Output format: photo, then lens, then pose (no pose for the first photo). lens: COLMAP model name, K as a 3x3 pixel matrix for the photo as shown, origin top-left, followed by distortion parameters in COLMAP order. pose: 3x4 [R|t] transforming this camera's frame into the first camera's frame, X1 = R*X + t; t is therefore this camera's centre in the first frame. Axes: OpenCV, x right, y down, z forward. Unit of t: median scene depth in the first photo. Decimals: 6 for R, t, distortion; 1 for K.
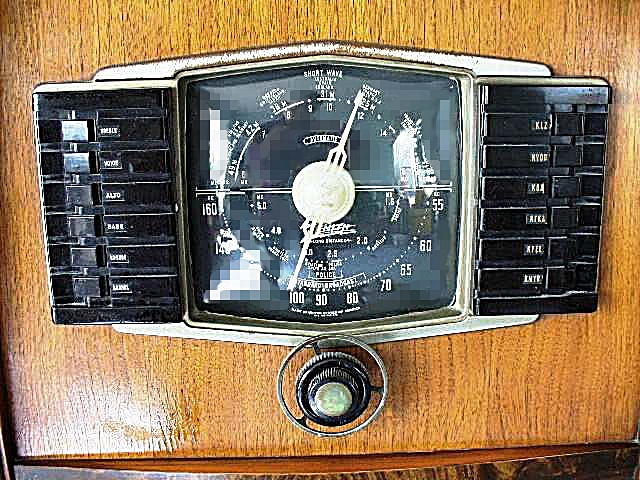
lens RADIAL K [[729.9, 0, 320.0], [0, 729.9, 240.0], [0, 0, 1]] dist [-0.306635, 0.472214]
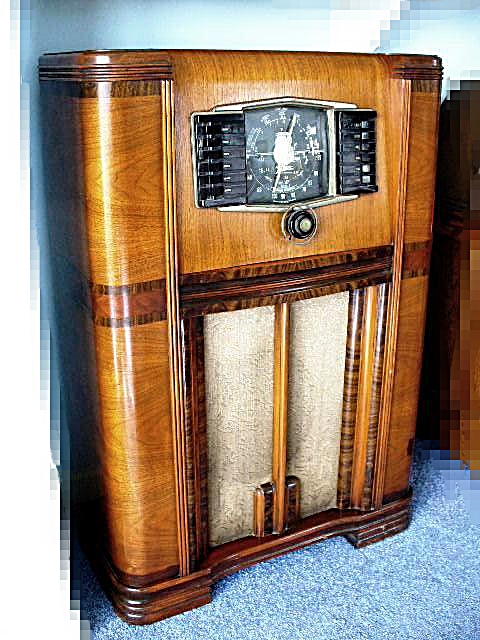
lens RADIAL K [[729.9, 0, 240.0], [0, 729.9, 320.0], [0, 0, 1]] dist [-0.306635, 0.472214]
pose [[0.894241, -0.140848, 0.424848, -1.349365], [0.132352, 0.989960, 0.049616, 0.387774], [-0.427571, 0.011860, 0.903904, -1.305452]]
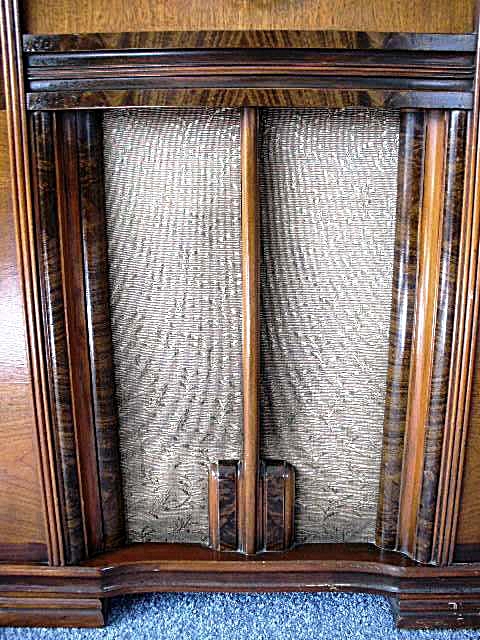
lens RADIAL K [[729.9, 0, 240.0], [0, 729.9, 320.0], [0, 0, 1]] dist [-0.306635, 0.472214]
pose [[0.999309, 0.018602, -0.032190, 0.053050], [-0.019963, 0.998897, -0.042498, 0.981131], [0.031364, 0.043111, 0.998578, -0.372792]]
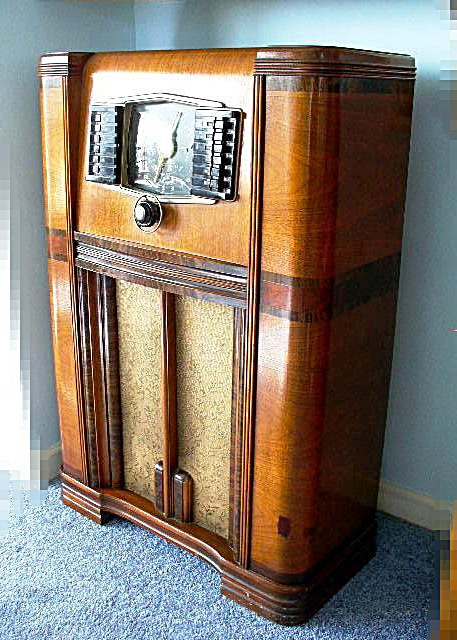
lens RADIAL K [[730.3, 0, 228.5], [0, 730.3, 320.0], [0, 0, 1]] dist [-0.301685, 0.457103]
pose [[0.757654, 0.232540, -0.609824, 2.035538], [-0.230133, 0.969545, 0.083789, 0.293488], [0.610736, 0.076858, 0.788096, -0.978352]]
